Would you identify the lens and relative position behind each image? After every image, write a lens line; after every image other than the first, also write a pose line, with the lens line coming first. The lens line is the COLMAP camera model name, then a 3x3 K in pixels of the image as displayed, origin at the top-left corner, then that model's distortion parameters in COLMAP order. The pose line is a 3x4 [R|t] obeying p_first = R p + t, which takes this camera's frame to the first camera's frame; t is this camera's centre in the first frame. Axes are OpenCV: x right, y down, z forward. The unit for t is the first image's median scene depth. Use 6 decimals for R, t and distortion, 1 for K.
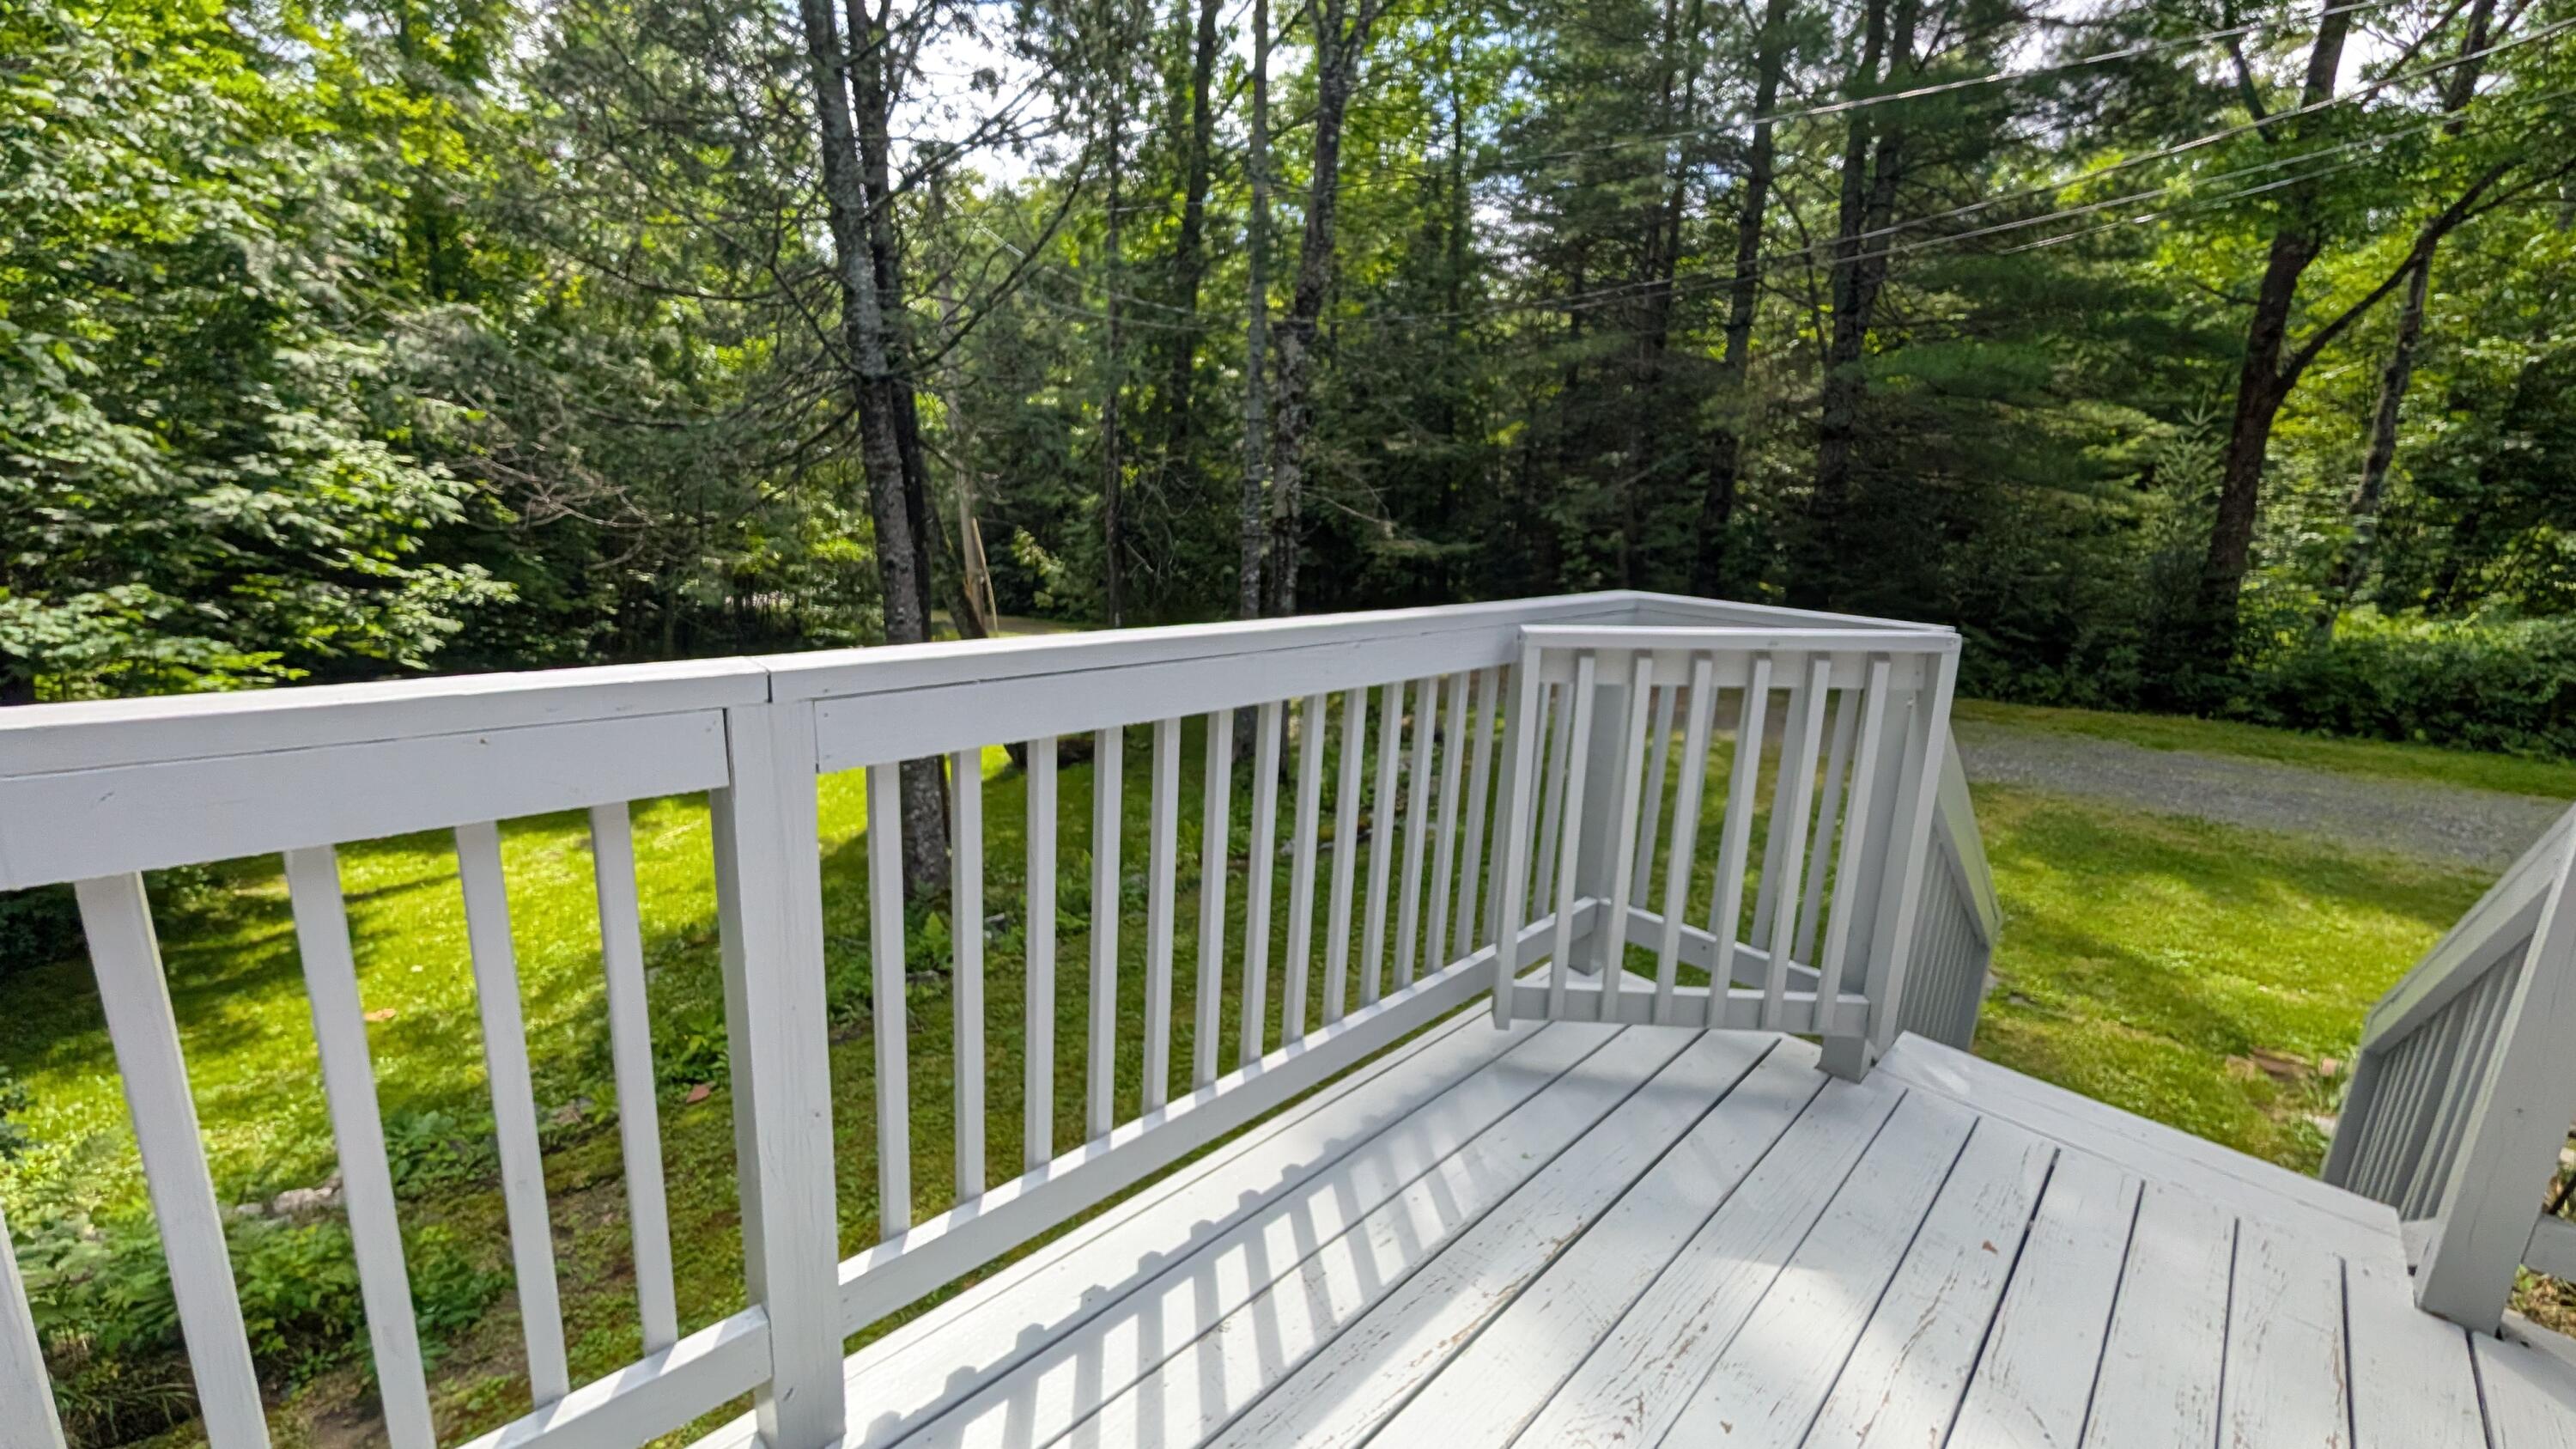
lens RADIAL K [[992.3, 0, 1295.6], [0, 992.3, 726.1], [0, 0, 1]] dist [0.000827, -0.000545]
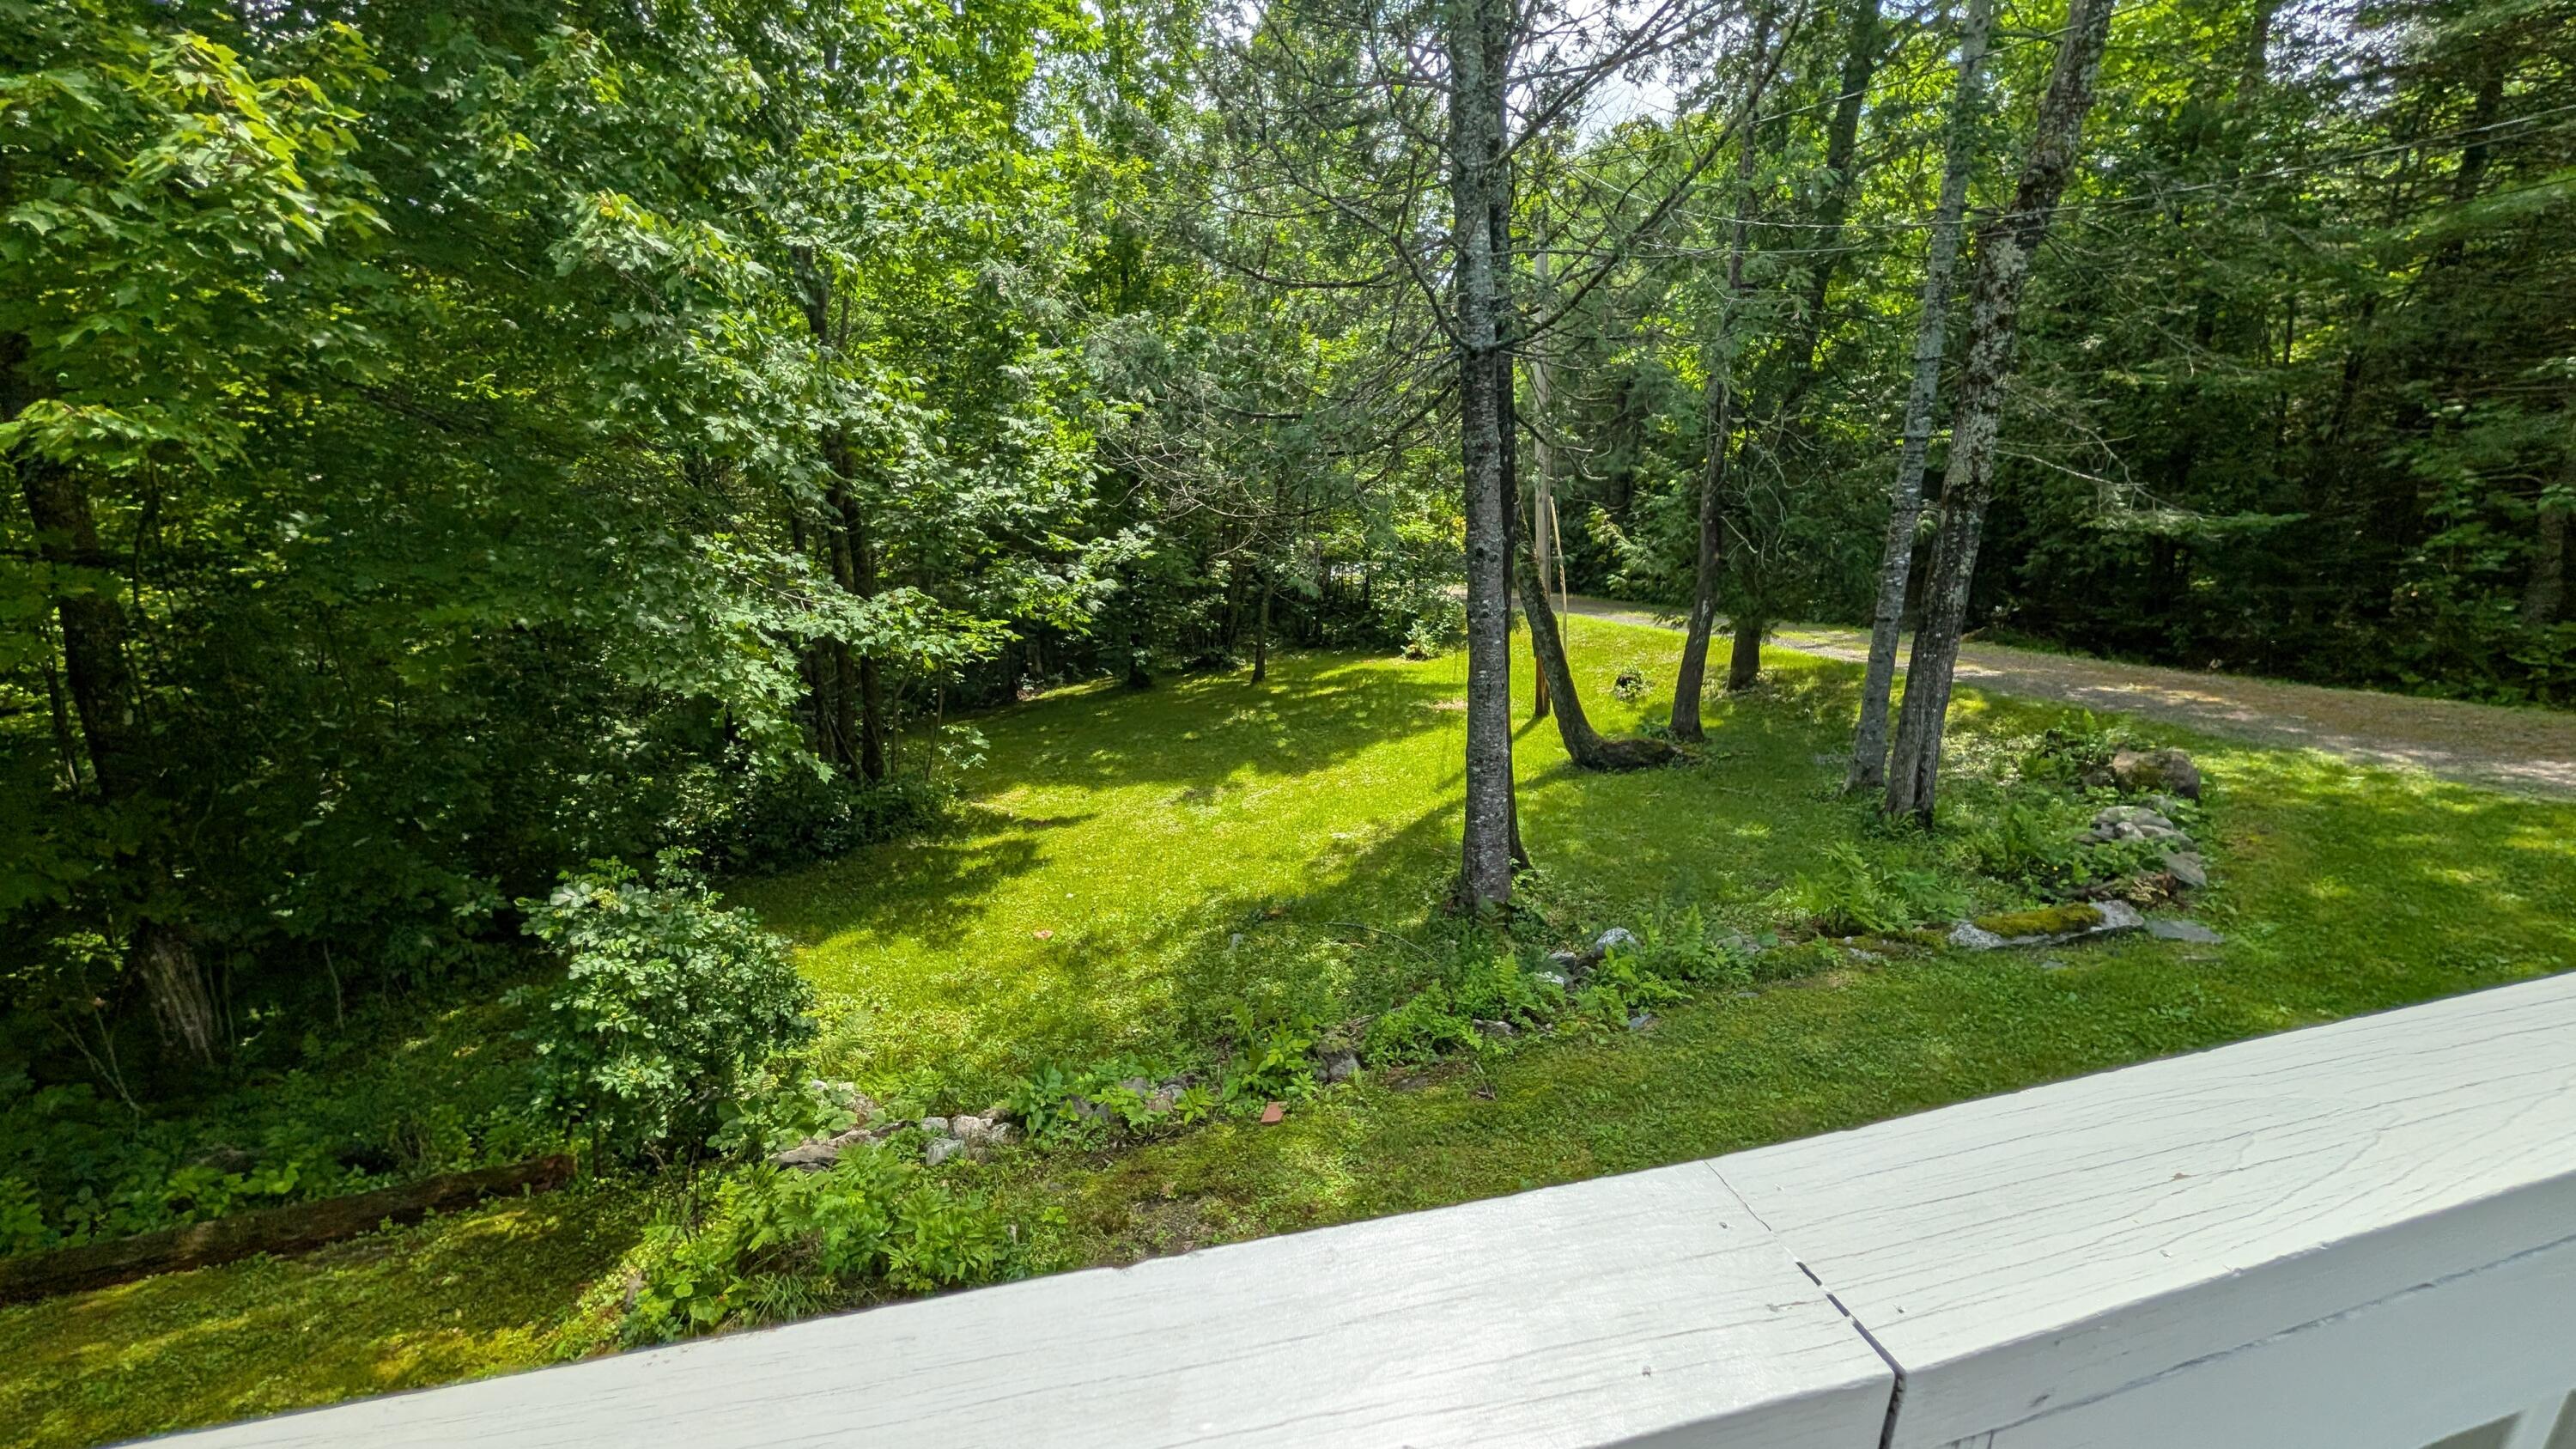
lens RADIAL K [[992.3, 0, 1286.4], [0, 992.3, 723.3], [0, 0, 1]] dist [0.000827, -0.000545]
pose [[0.860457, 0.087233, -0.502001, -0.064631], [-0.073004, 0.996177, 0.047974, -0.026919], [0.504266, -0.004631, 0.863536, 0.081051]]
